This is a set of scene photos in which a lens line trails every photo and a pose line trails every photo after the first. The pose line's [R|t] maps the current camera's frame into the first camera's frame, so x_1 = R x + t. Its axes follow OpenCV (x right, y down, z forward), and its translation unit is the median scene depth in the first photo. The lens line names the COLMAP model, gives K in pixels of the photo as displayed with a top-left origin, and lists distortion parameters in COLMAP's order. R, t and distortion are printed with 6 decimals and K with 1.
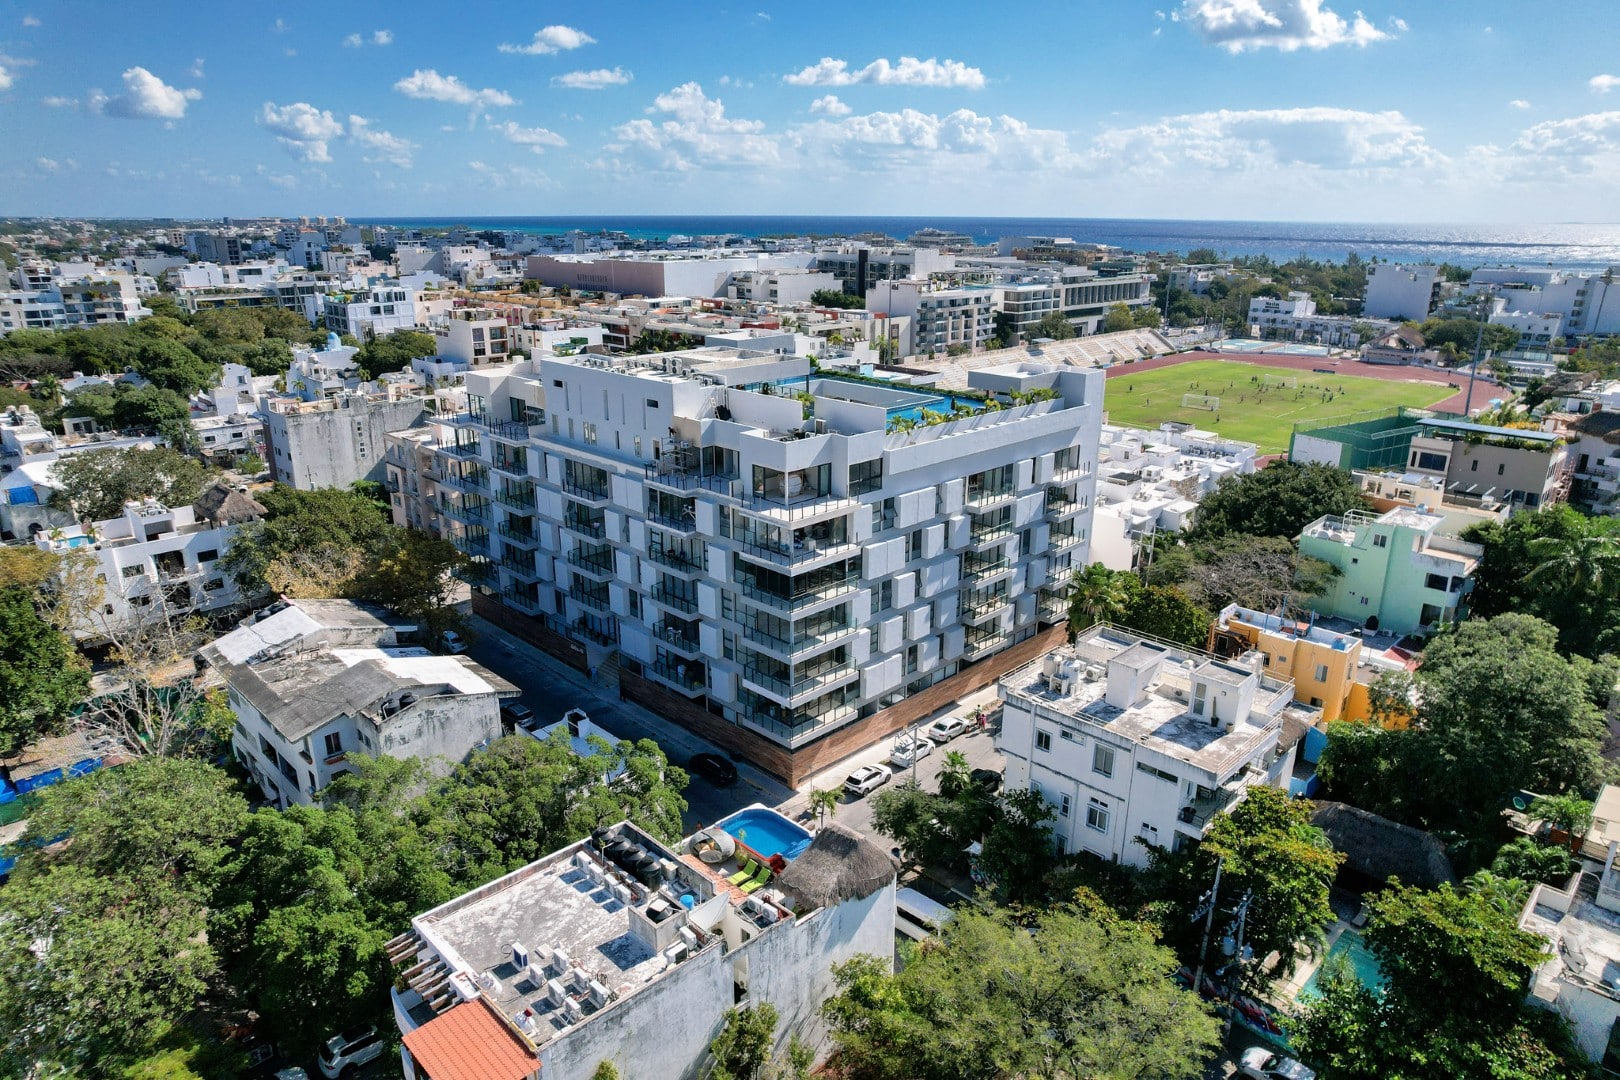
lens RADIAL K [[1025.0, 0, 818.8], [0, 1025.0, 536.7], [0, 0, 1]] dist [-0.107770, 0.095710]
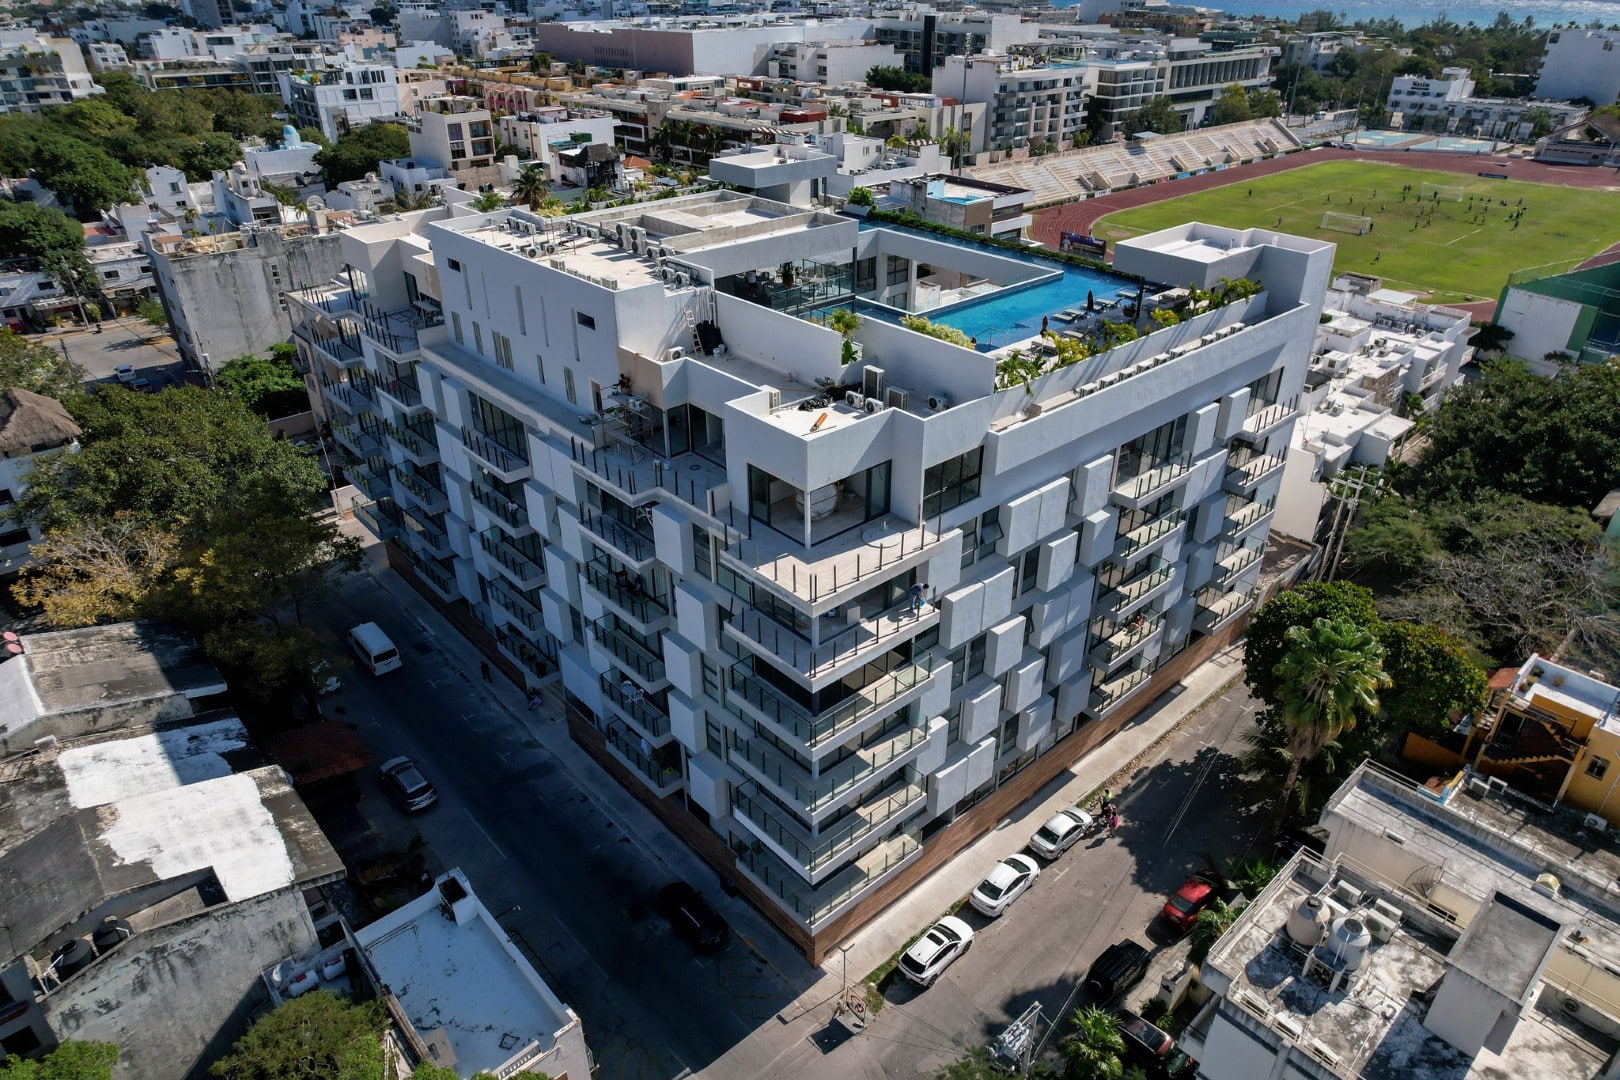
lens RADIAL K [[1025.0, 0, 818.8], [0, 1025.0, 536.7], [0, 0, 1]] dist [-0.107770, 0.095710]
pose [[0.998681, 0.022256, -0.046262, -0.000184], [-0.012234, 0.978357, 0.206561, -0.042177], [0.049857, -0.205723, 0.977339, 0.133146]]
